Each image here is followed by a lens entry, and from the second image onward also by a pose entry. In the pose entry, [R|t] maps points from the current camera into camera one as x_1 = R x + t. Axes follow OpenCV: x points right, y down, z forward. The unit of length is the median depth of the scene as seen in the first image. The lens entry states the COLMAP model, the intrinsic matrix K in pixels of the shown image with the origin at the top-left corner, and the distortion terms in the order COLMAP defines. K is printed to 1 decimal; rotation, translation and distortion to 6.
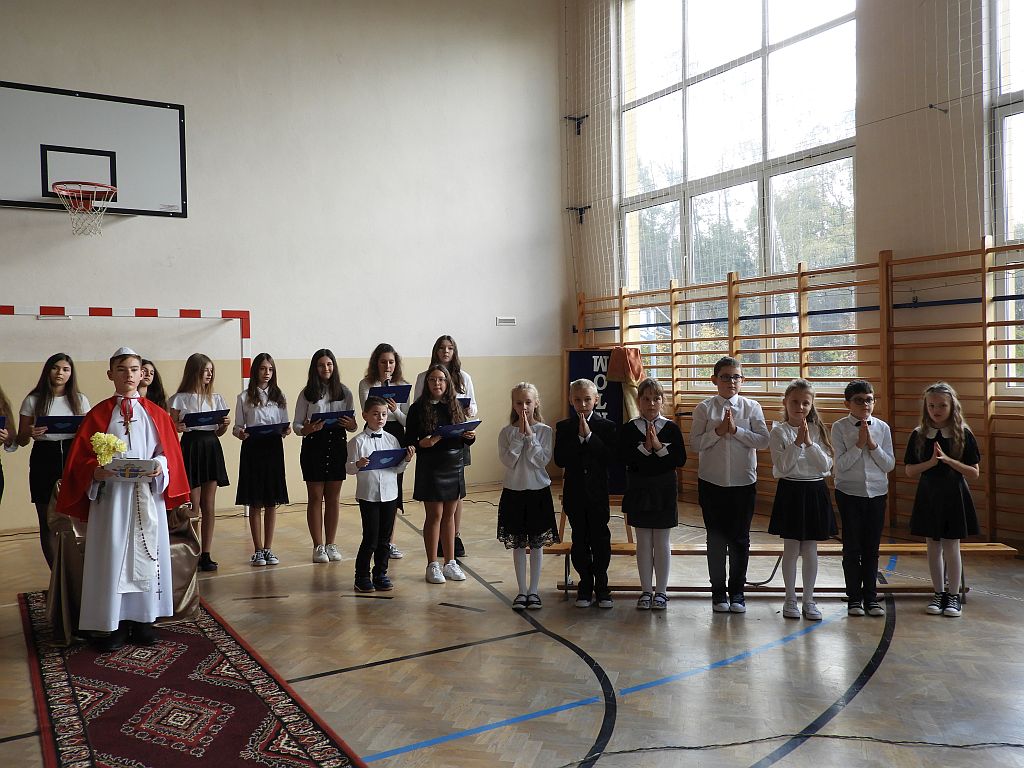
lens RADIAL K [[882.9, 0, 512.0], [0, 882.9, 384.0], [0, 0, 1]] dist [0.002599, -0.007689]
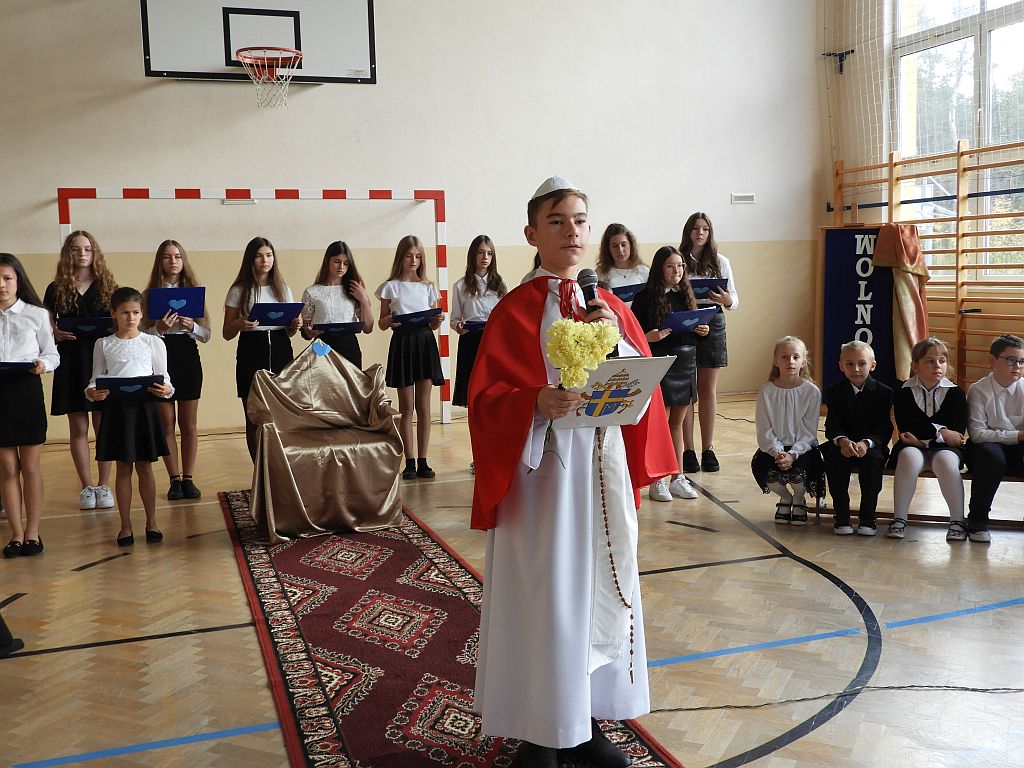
lens RADIAL K [[1049.4, 0, 512.0], [0, 1049.4, 384.0], [0, 0, 1]] dist [-0.007224, -0.000681]
pose [[0.977231, 0.017535, -0.211454, -0.015784], [0.002288, 0.995651, 0.093138, 0.020282], [0.212168, -0.091501, 0.972940, -0.024617]]
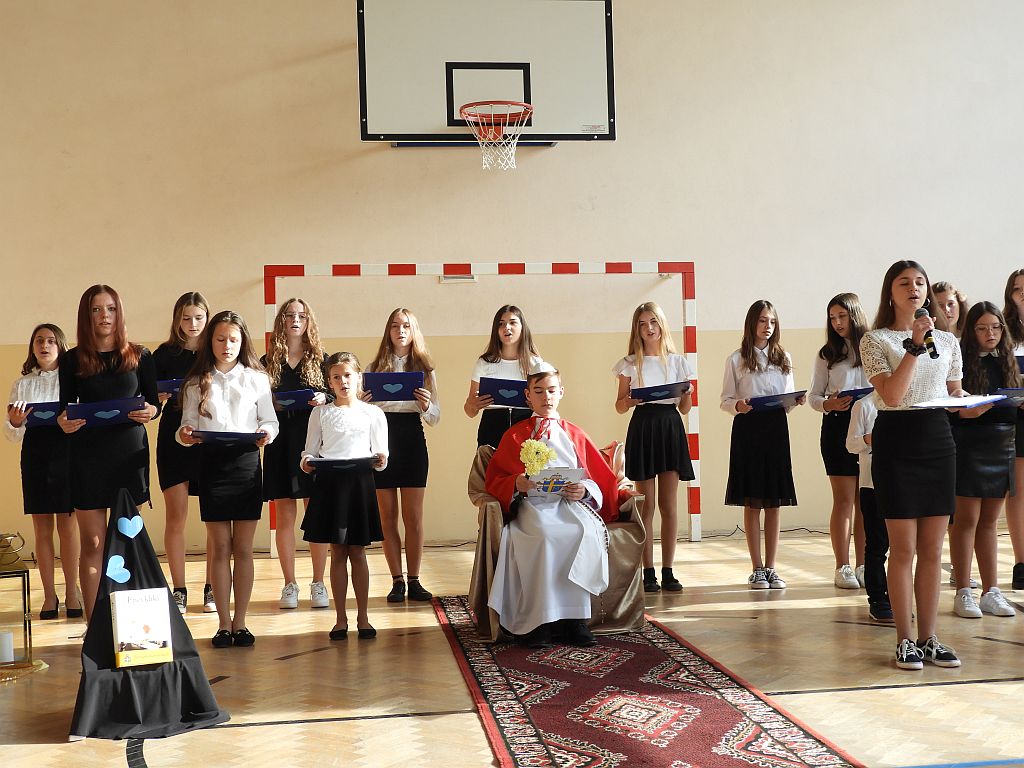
lens RADIAL K [[1304.3, 0, 512.0], [0, 1304.3, 384.0], [0, 0, 1]] dist [0.014907, -0.052215]
pose [[0.915735, -0.013395, -0.401559, 0.000080], [0.002034, 0.999586, -0.028705, 0.088327], [0.401777, 0.025469, 0.915383, -0.100849]]
